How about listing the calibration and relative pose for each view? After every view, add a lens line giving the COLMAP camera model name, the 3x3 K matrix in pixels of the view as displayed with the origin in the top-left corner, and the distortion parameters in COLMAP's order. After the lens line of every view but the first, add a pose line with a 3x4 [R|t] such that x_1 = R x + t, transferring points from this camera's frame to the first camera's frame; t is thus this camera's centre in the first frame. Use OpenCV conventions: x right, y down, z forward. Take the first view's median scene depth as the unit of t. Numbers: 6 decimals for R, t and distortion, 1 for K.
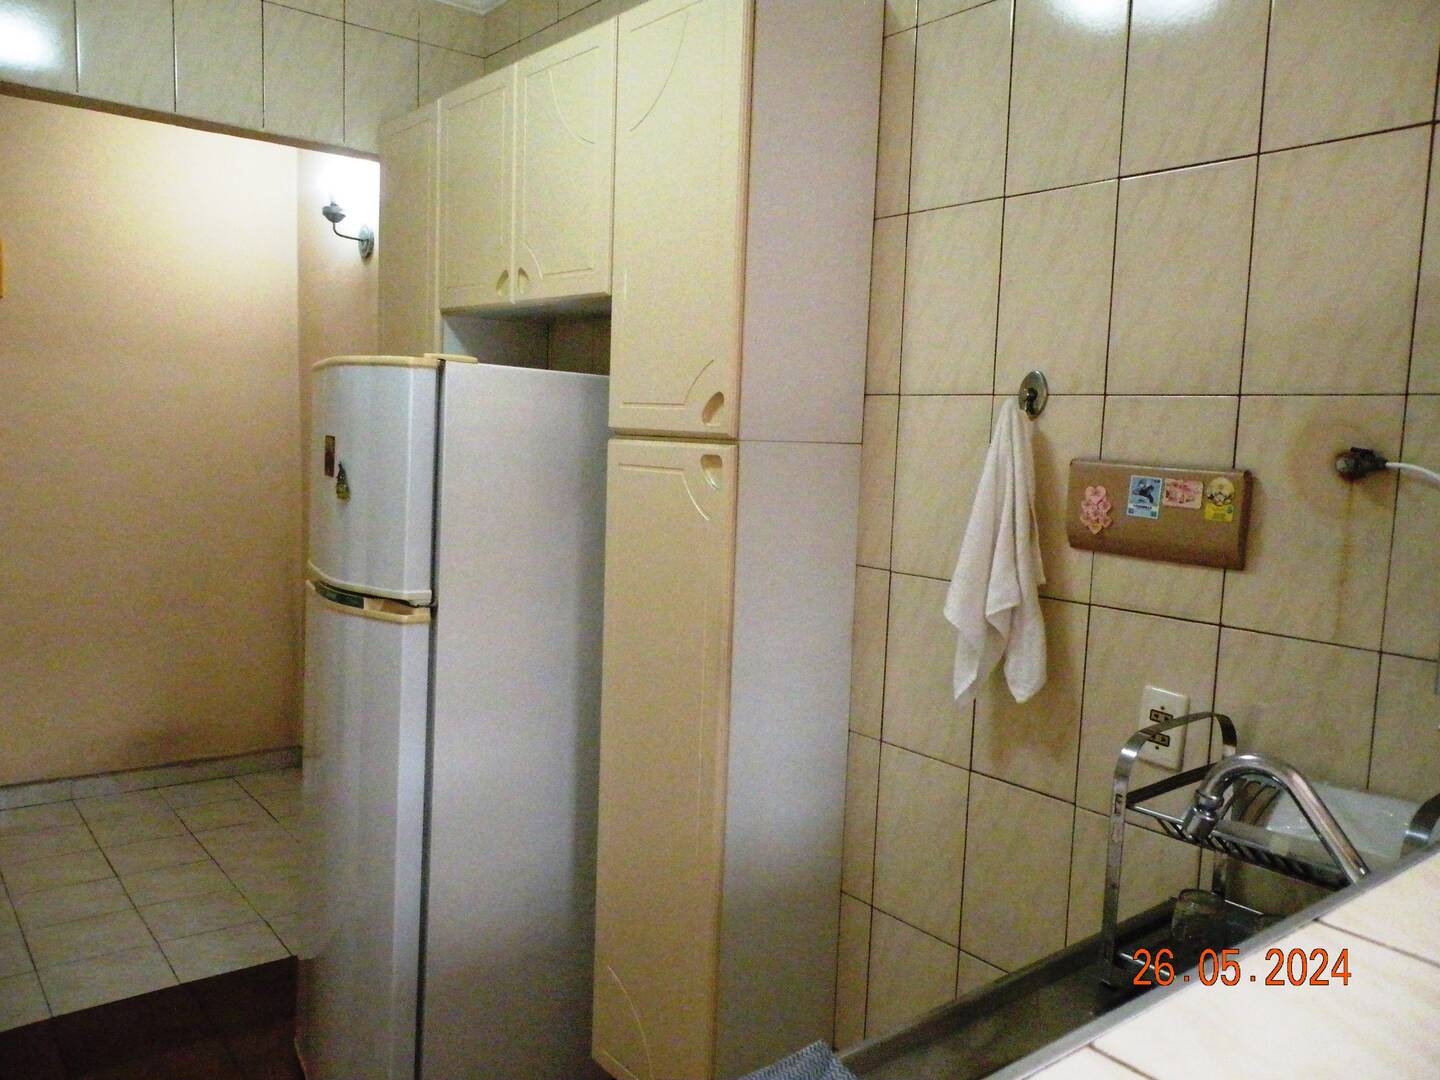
lens RADIAL K [[1110.2, 0, 722.9], [0, 1110.2, 541.7], [0, 0, 1]] dist [-0.004246, 0.010645]
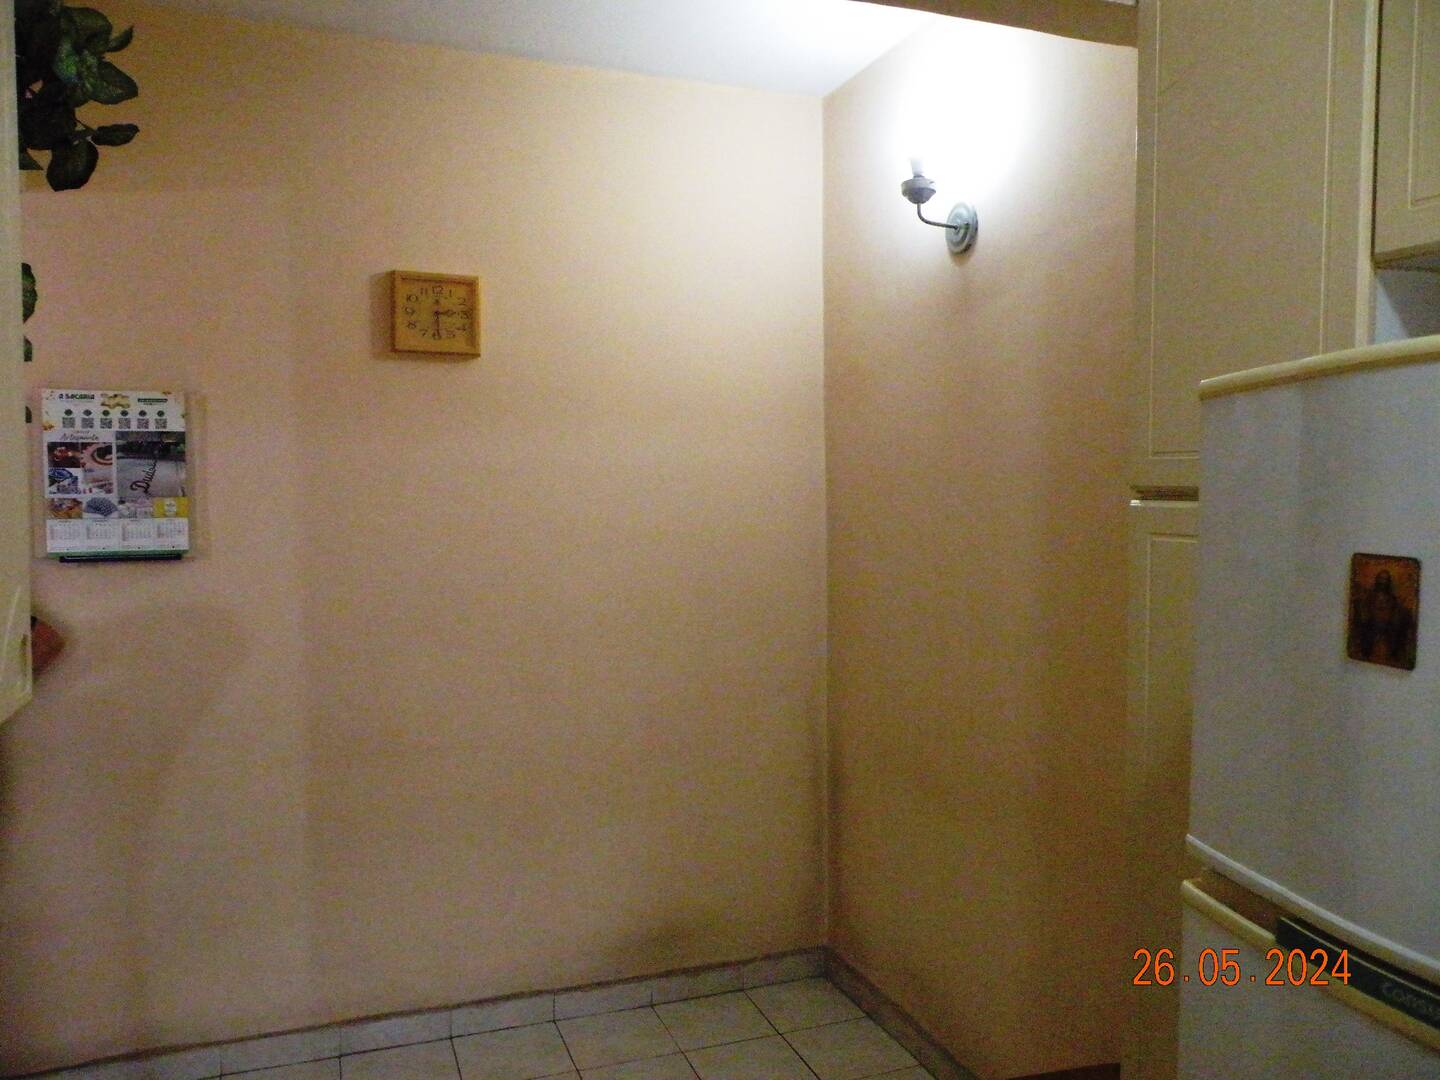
lens RADIAL K [[1110.2, 0, 722.9], [0, 1110.2, 541.7], [0, 0, 1]] dist [-0.004246, 0.010645]
pose [[0.951147, -0.030428, -0.307234, -0.372565], [0.012409, 0.998095, -0.060431, -0.065324], [0.308488, 0.053666, 0.949713, 0.484980]]
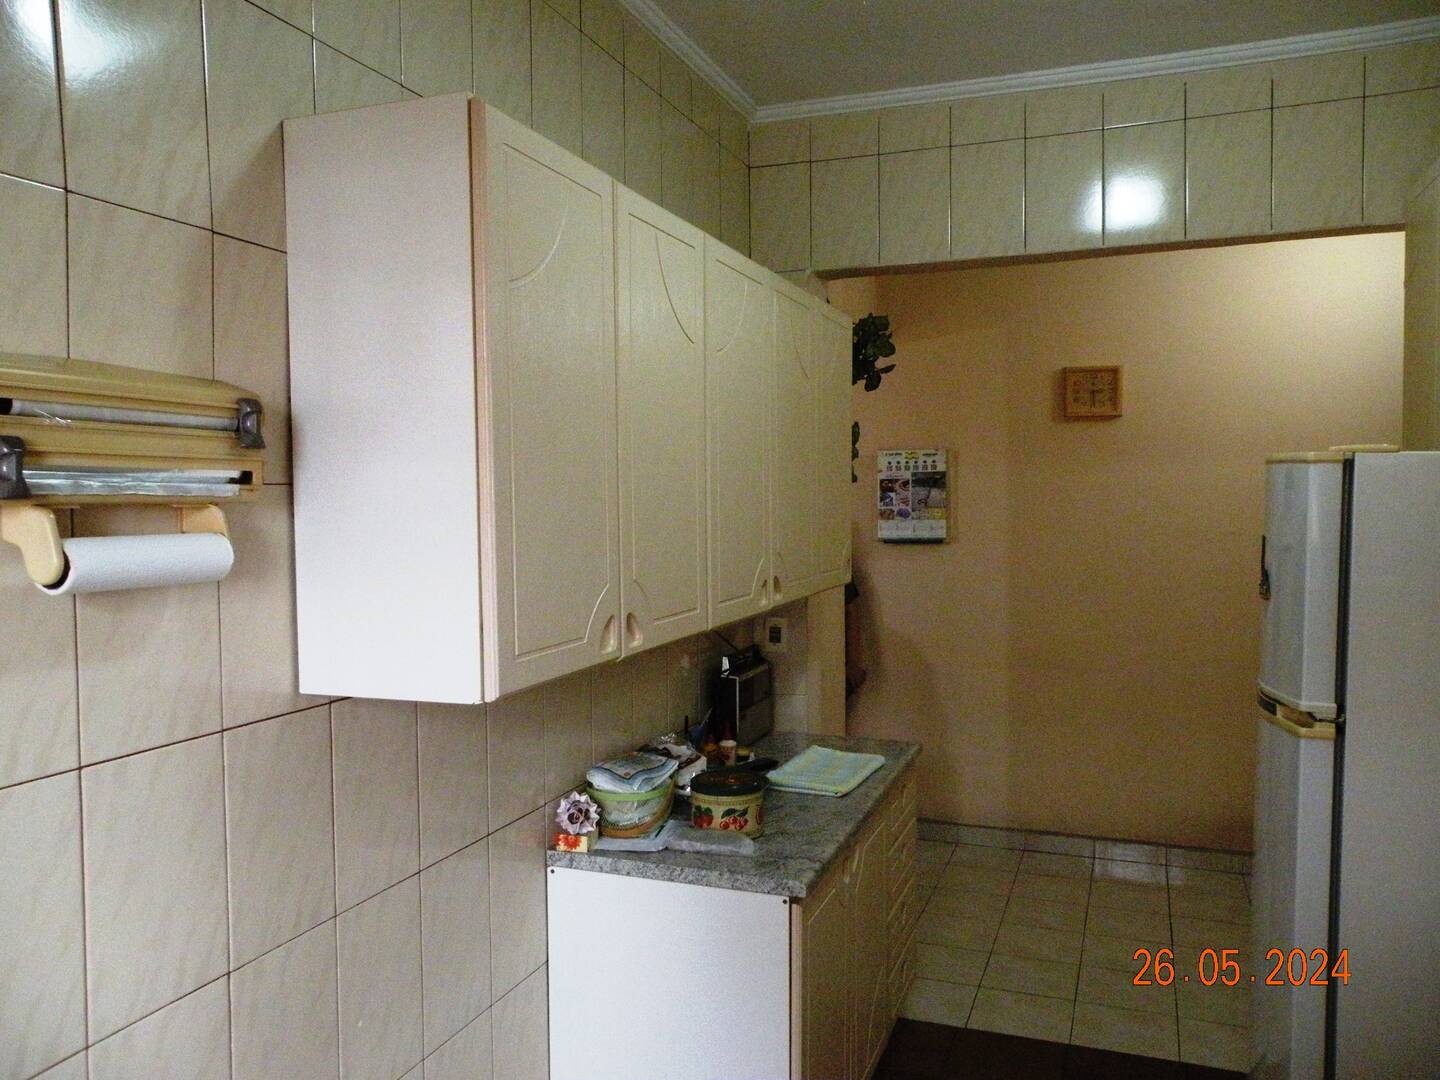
lens RADIAL K [[1110.2, 0, 722.9], [0, 1110.2, 541.7], [0, 0, 1]] dist [-0.004246, 0.010645]
pose [[0.511253, -0.013028, -0.859332, 0.205906], [-0.054275, 0.997400, -0.047412, -0.014635], [0.857715, 0.070880, 0.509216, 0.076138]]
